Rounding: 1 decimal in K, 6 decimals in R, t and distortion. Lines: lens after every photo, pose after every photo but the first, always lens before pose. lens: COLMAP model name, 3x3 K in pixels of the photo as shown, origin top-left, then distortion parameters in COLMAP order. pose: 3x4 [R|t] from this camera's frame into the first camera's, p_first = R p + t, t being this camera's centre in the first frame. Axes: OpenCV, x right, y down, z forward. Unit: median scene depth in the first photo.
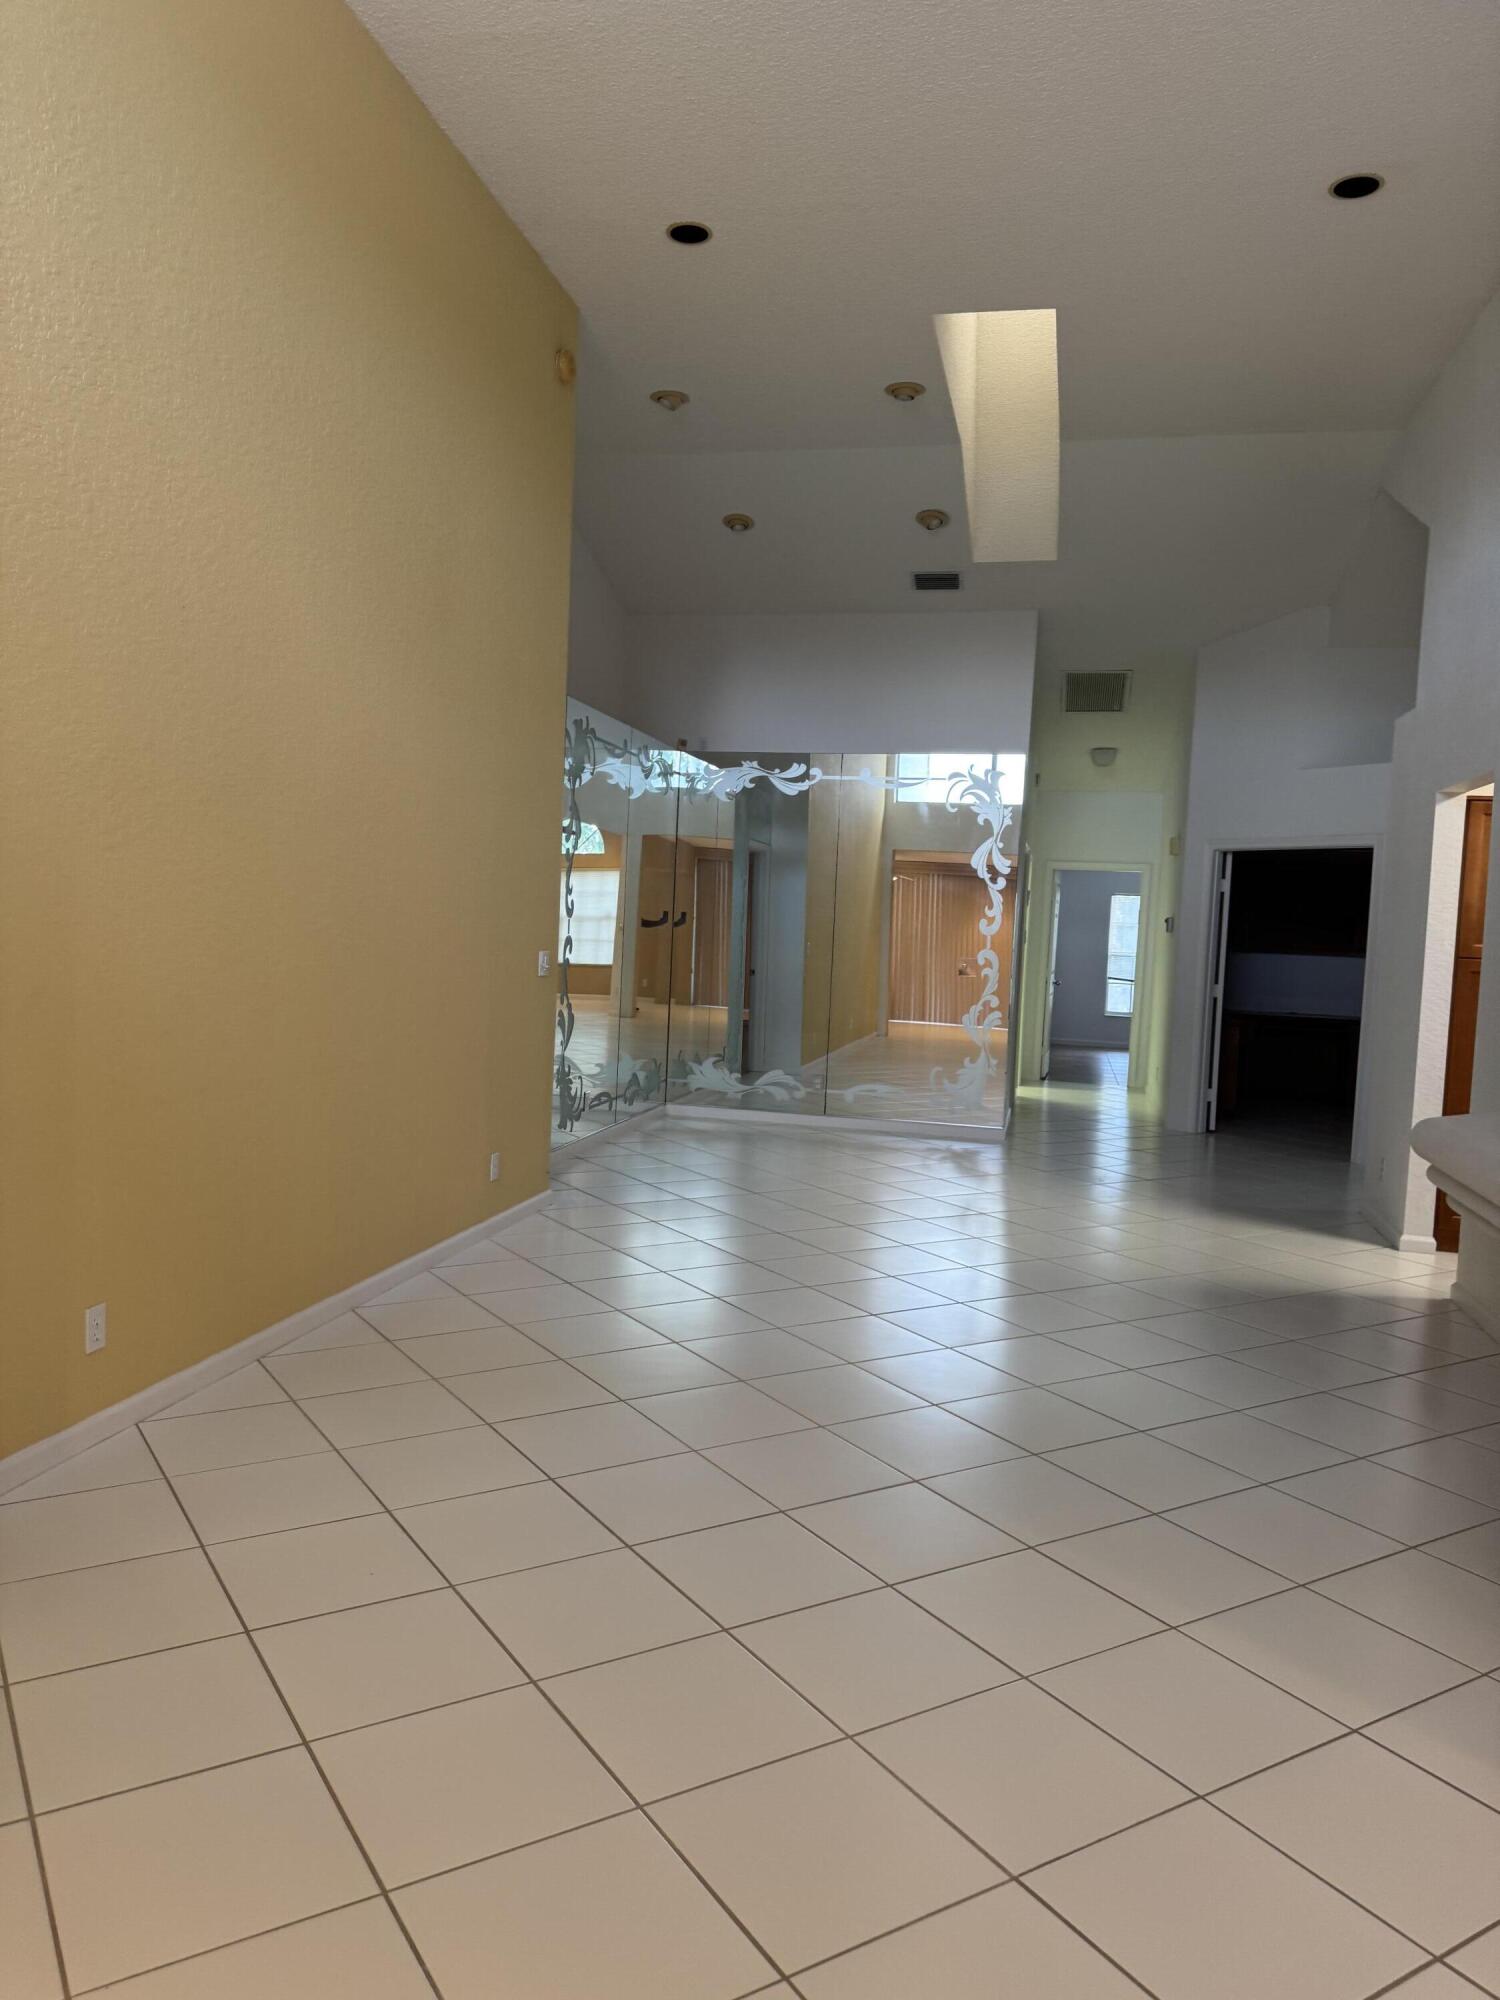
lens RADIAL K [[1403.0, 0, 753.0], [0, 1403.0, 969.0], [0, 0, 1]] dist [0.085515, -0.001105]
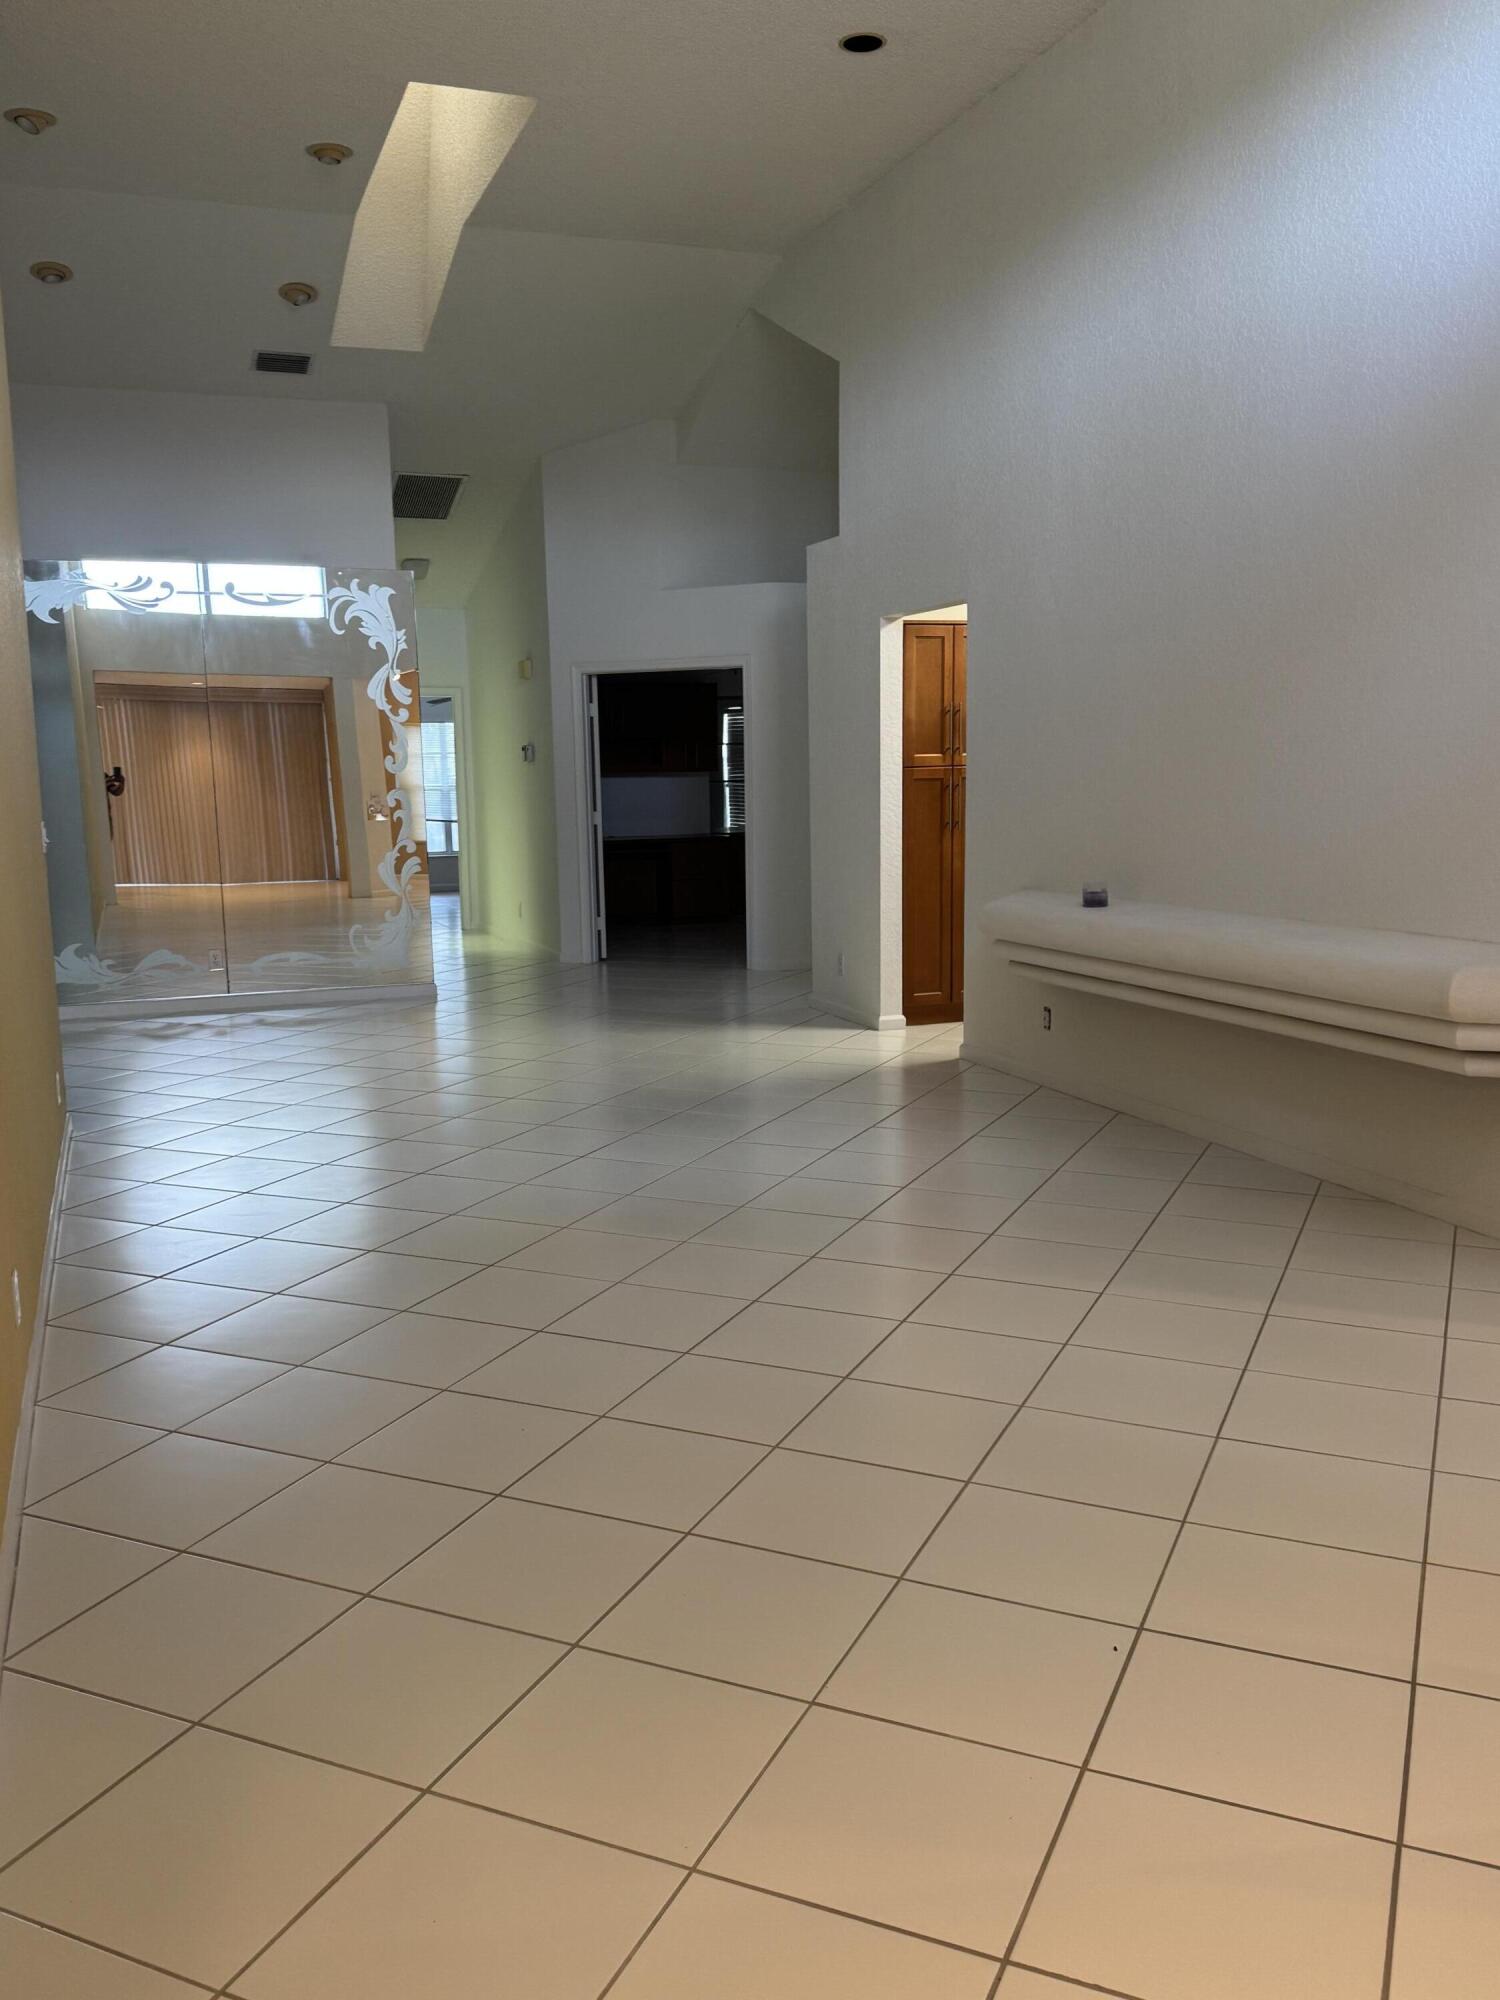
lens RADIAL K [[1636.2, 0, 750.0], [0, 1636.2, 1000.0], [0, 0, 1]] dist [-0.006105, -0.008985]
pose [[0.832970, -0.135131, 0.536563, -0.226016], [0.071067, 0.987816, 0.138451, -0.009385], [-0.548735, -0.077193, 0.832425, -0.012337]]
